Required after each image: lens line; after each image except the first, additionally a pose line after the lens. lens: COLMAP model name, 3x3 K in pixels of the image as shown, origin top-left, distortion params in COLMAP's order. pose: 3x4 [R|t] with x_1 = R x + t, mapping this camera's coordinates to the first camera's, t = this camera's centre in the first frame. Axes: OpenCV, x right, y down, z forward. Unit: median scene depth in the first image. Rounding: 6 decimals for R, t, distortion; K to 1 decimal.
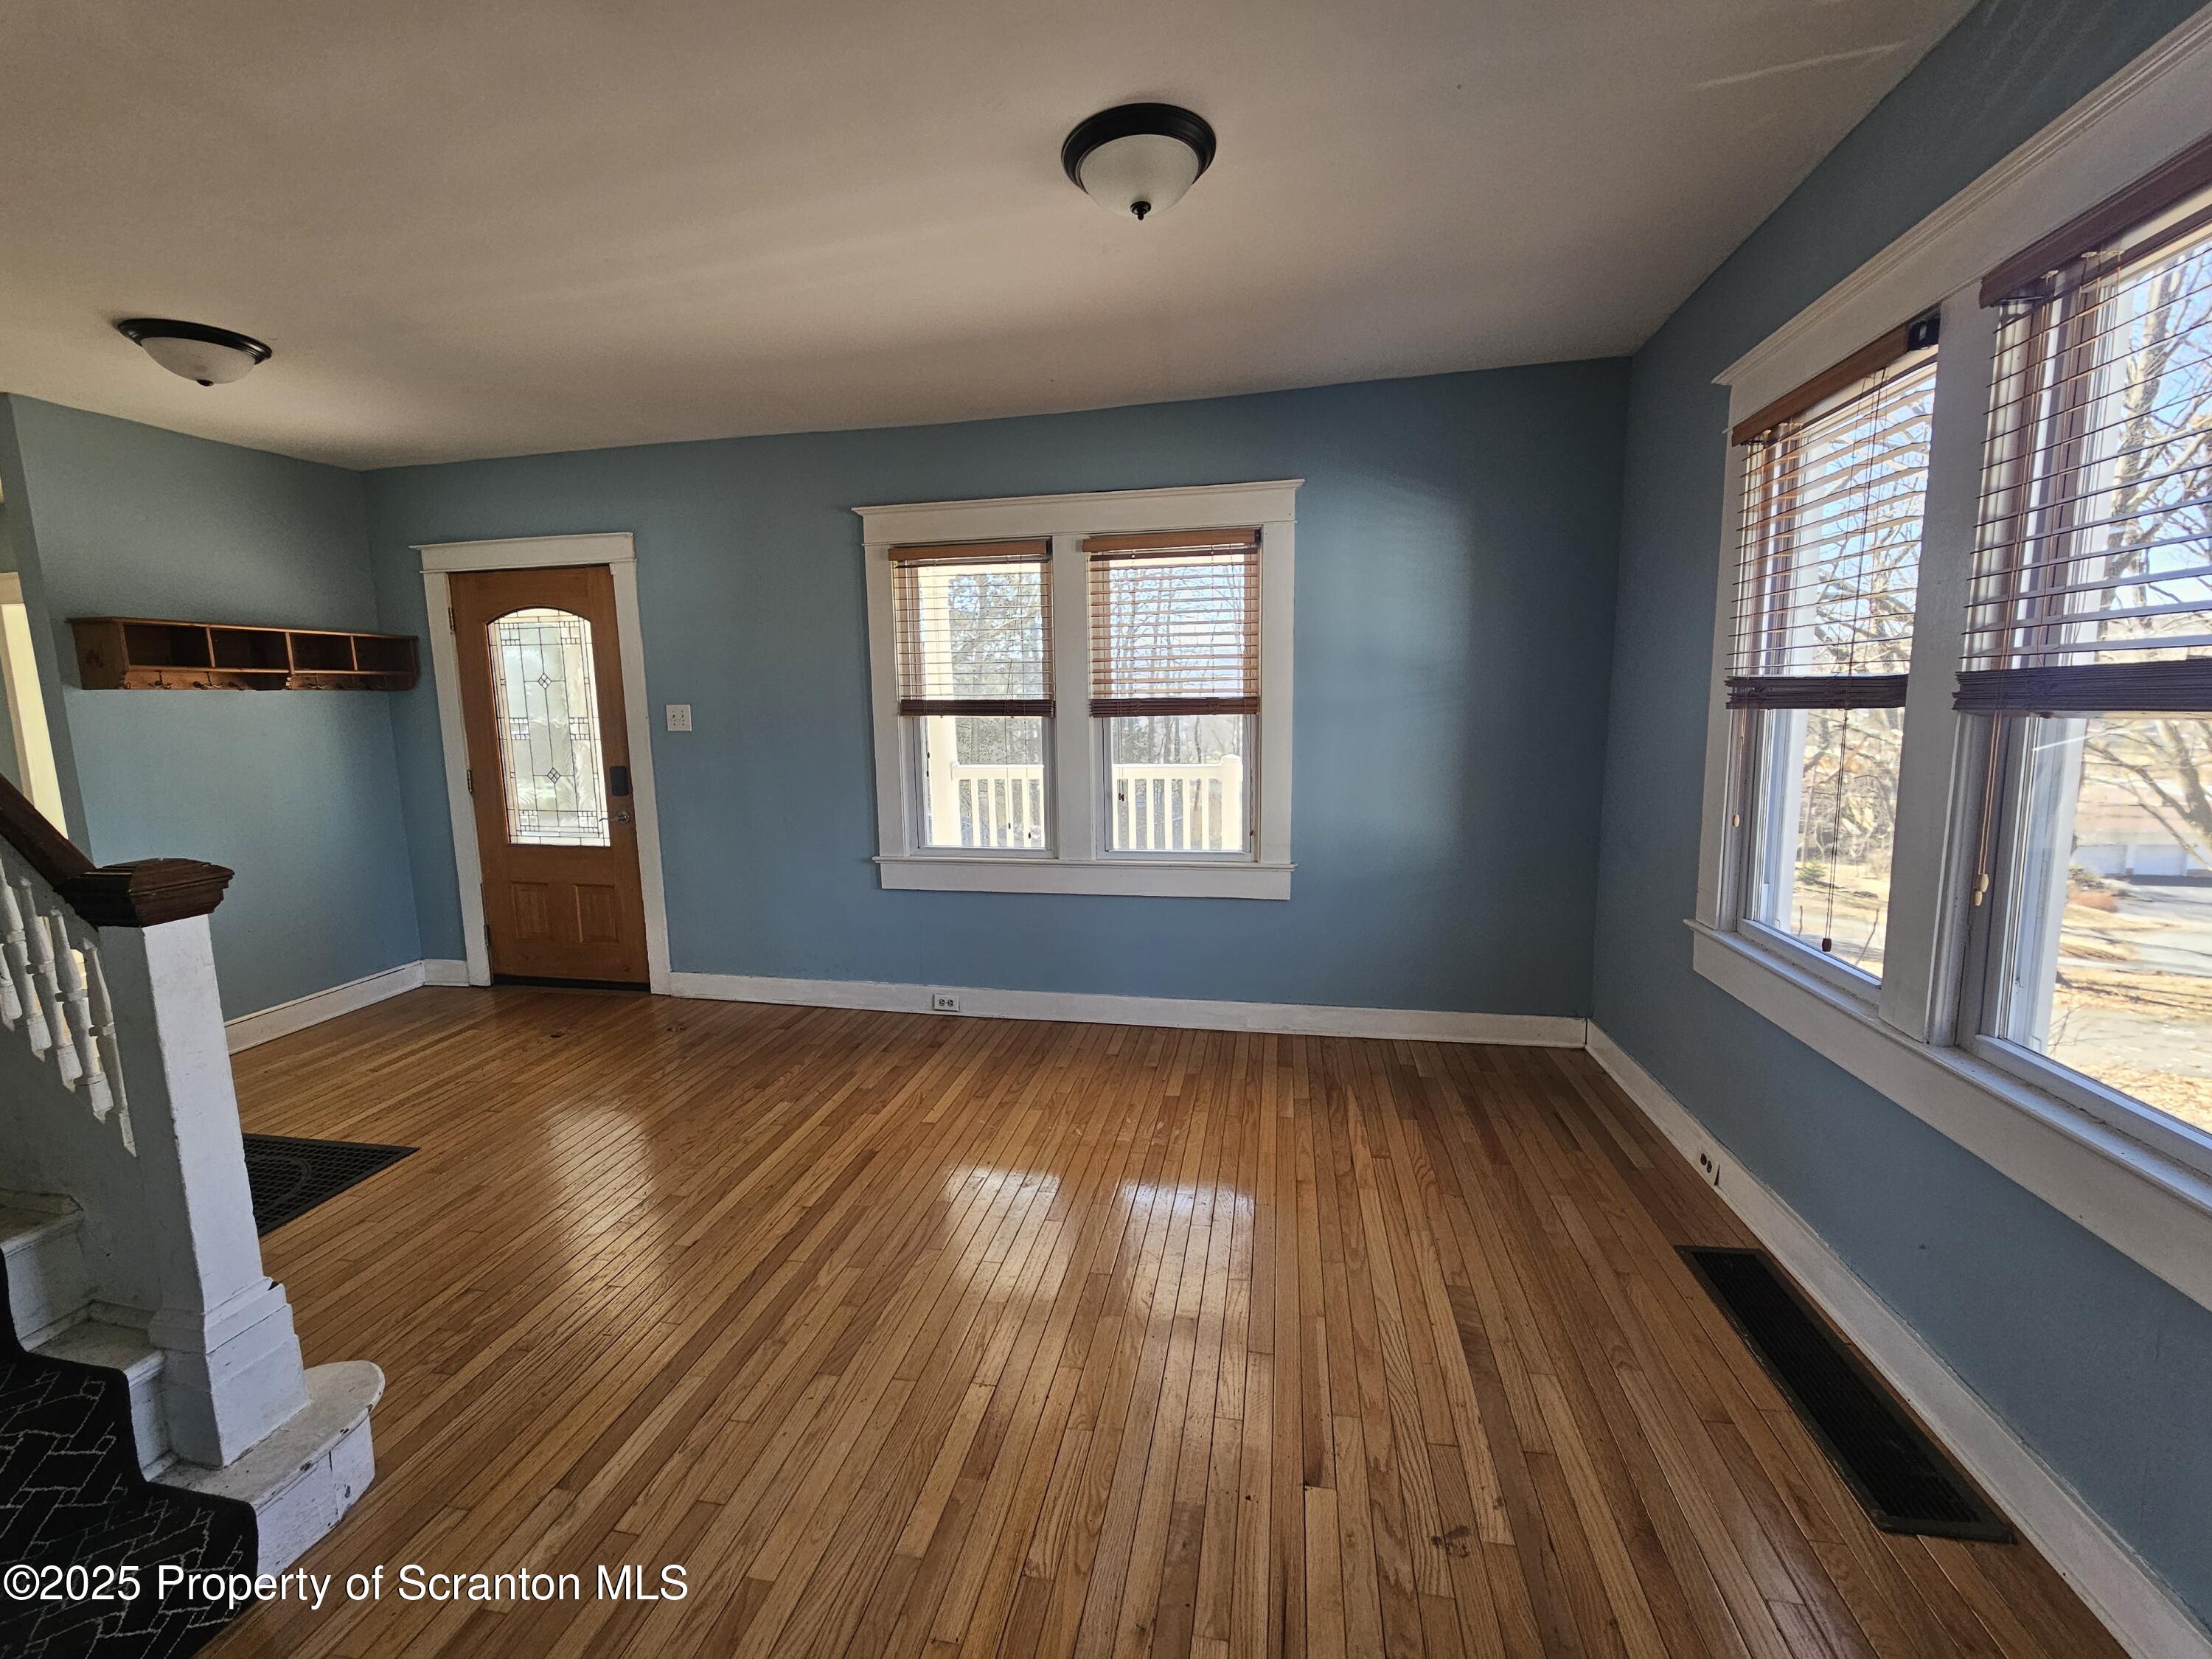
lens RADIAL K [[908.3, 0, 1104.4], [0, 908.3, 825.2], [0, 0, 1]] dist [0.002110, 0.000358]
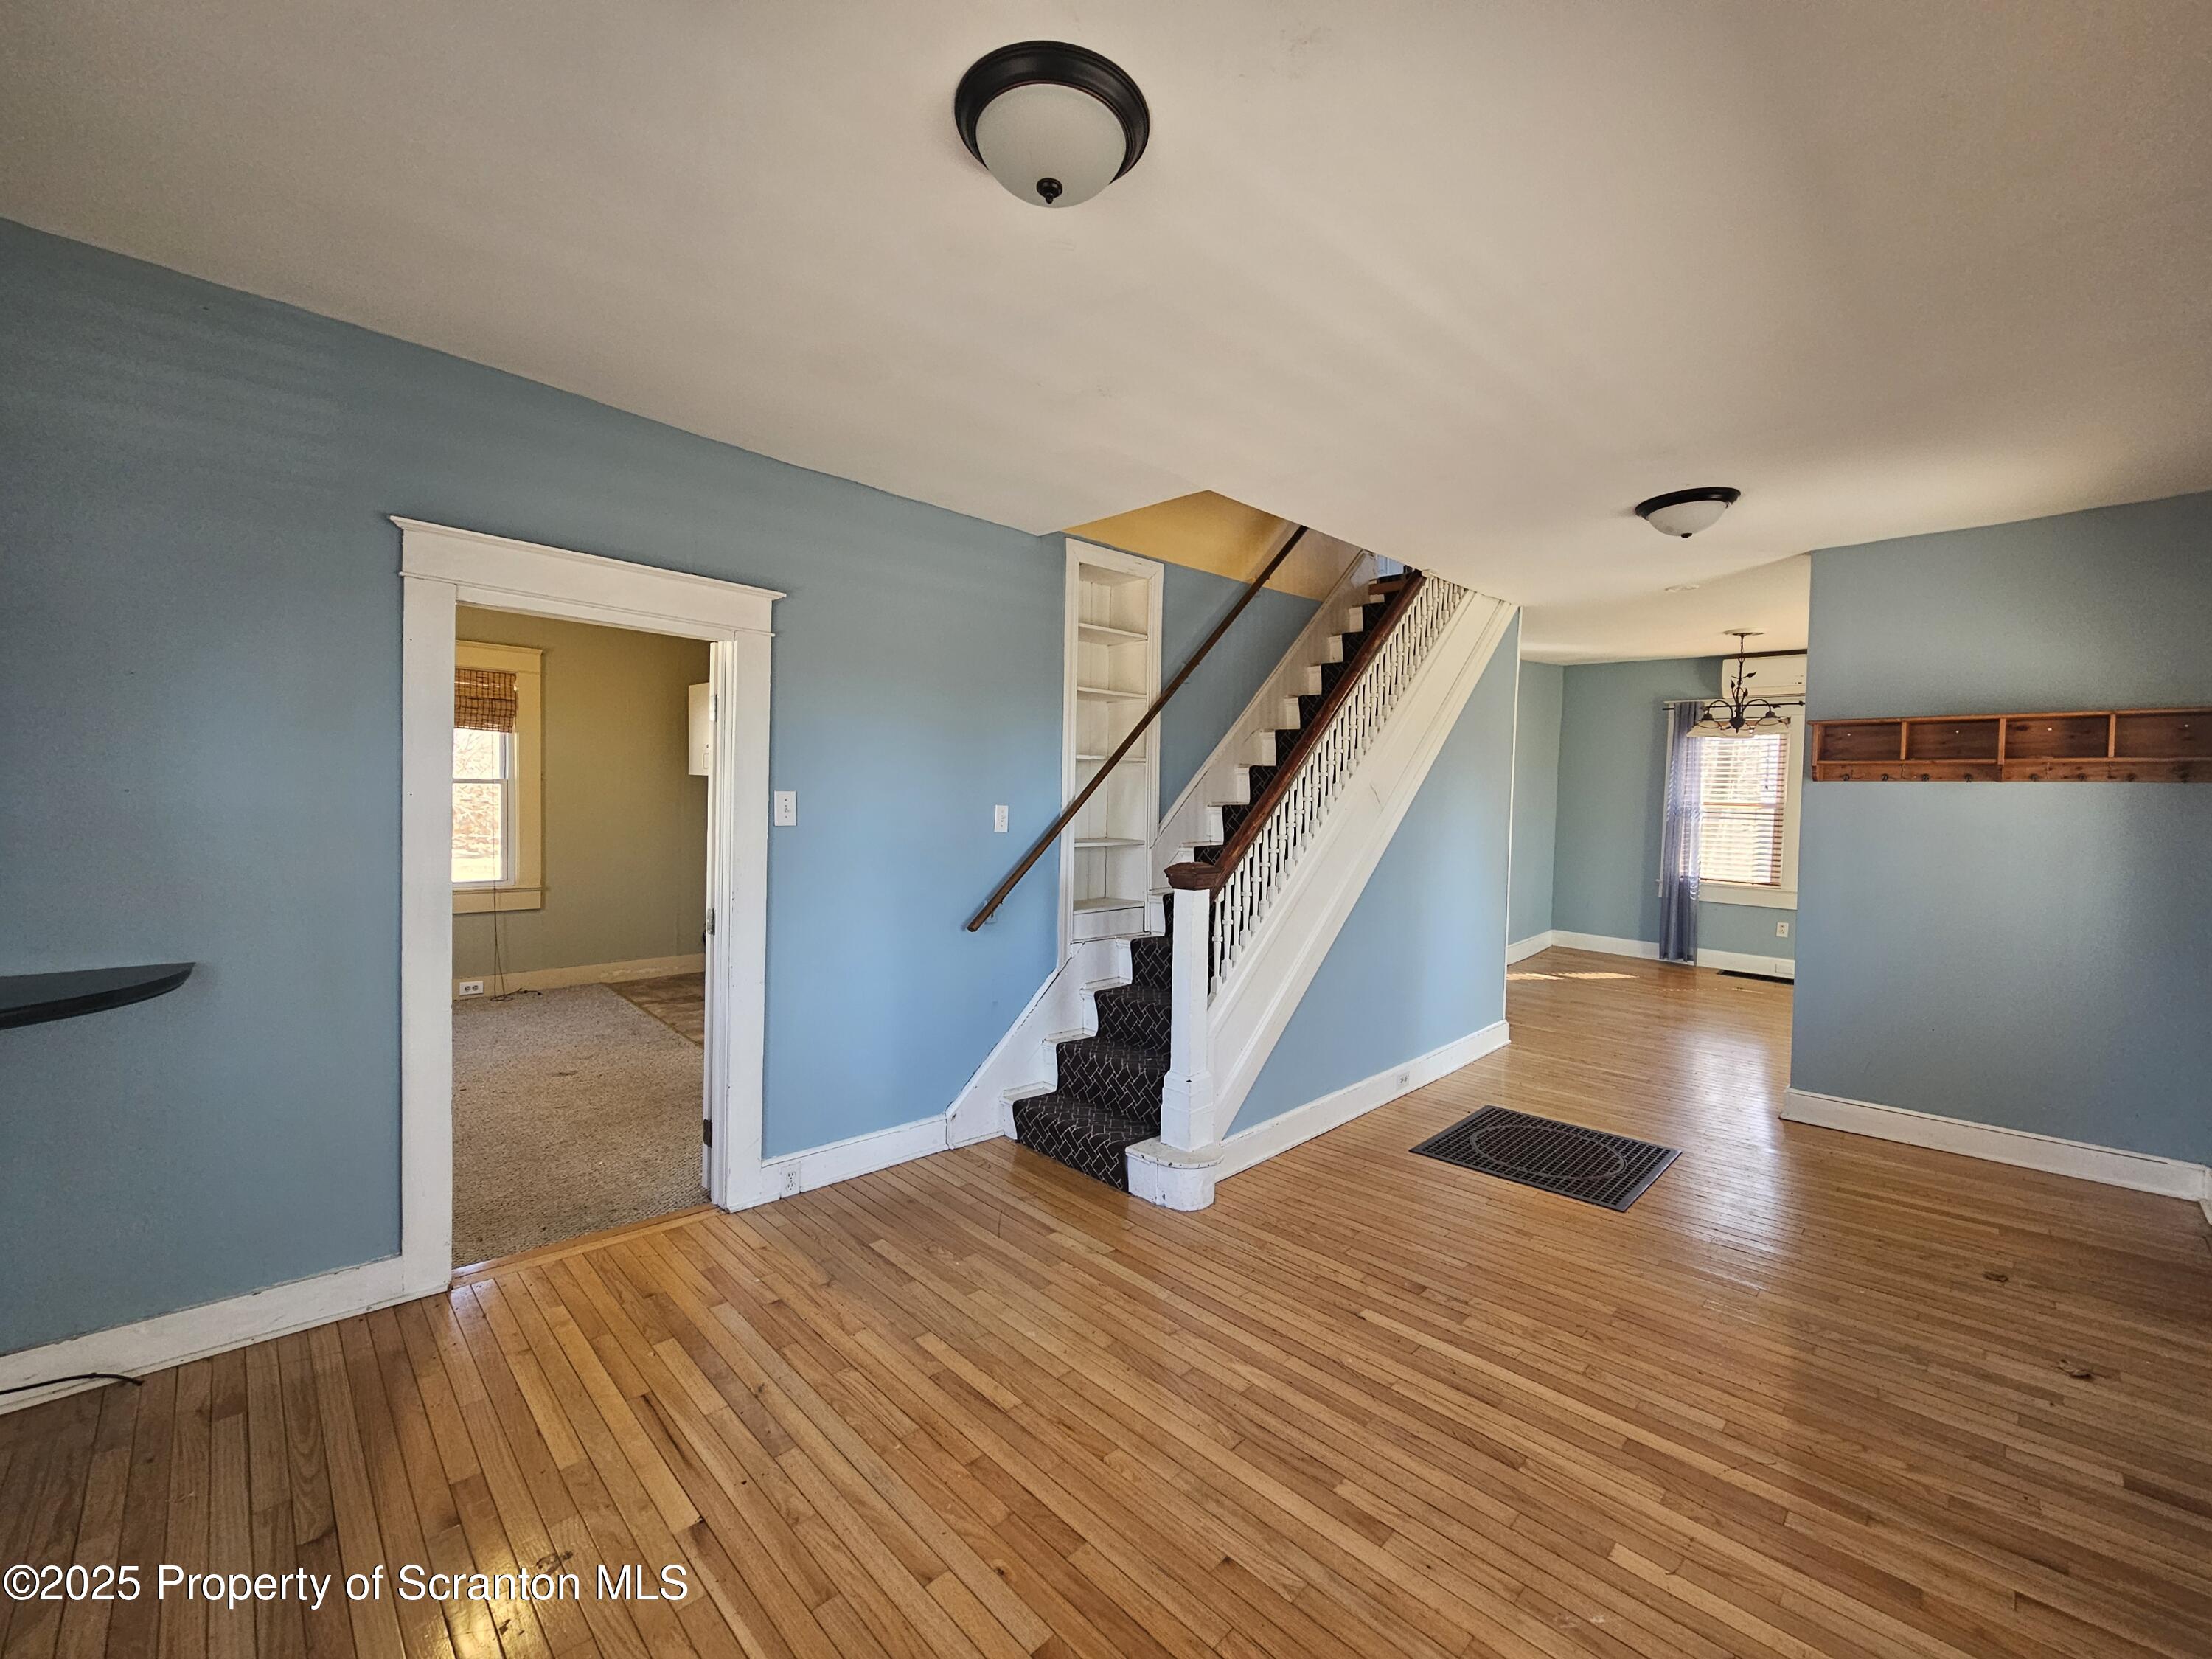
lens RADIAL K [[908.3, 0, 1104.4], [0, 908.3, 825.2], [0, 0, 1]] dist [0.002110, 0.000358]
pose [[-0.558751, 0.045923, -0.828063, 0.482706], [-0.118464, 0.983807, 0.134496, -0.173361], [0.820831, 0.173245, -0.544264, 1.092617]]
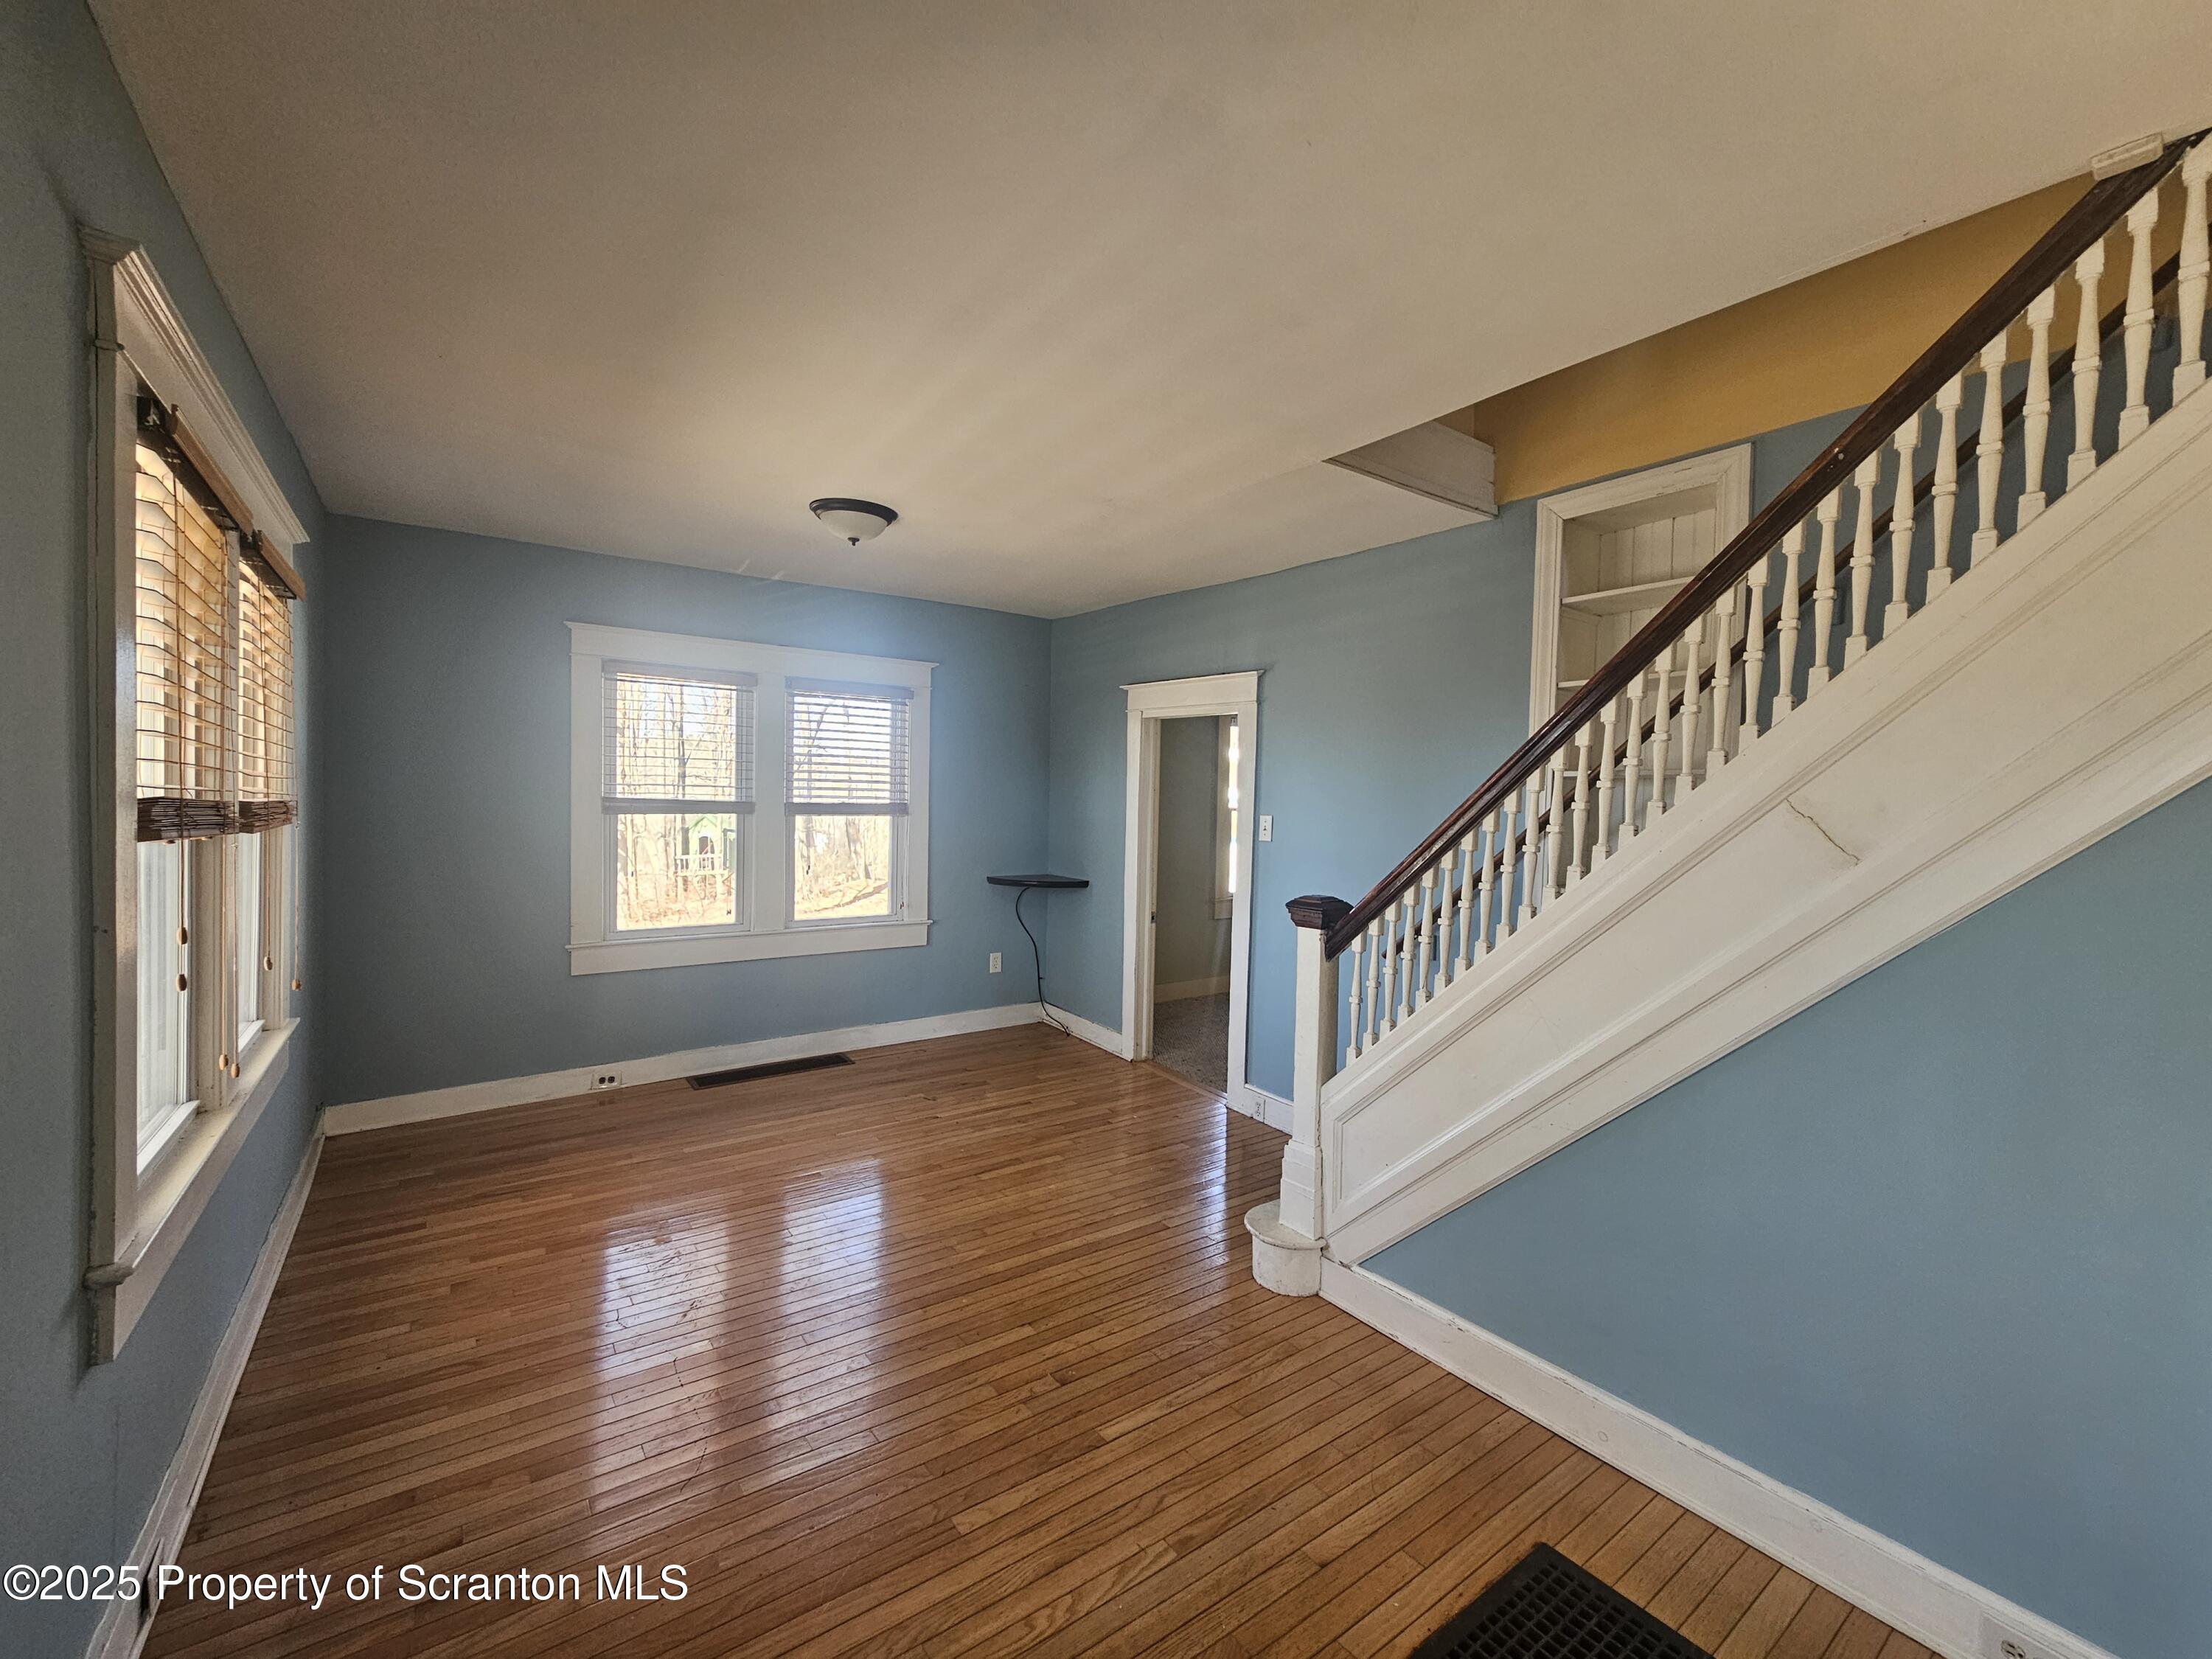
lens RADIAL K [[908.3, 0, 1104.4], [0, 908.3, 825.2], [0, 0, 1]] dist [0.002110, 0.000358]
pose [[-0.736225, -0.008165, 0.676688, -1.085934], [0.088113, 0.990259, 0.107814, -0.187664], [-0.670976, 0.139001, -0.728333, 1.440189]]
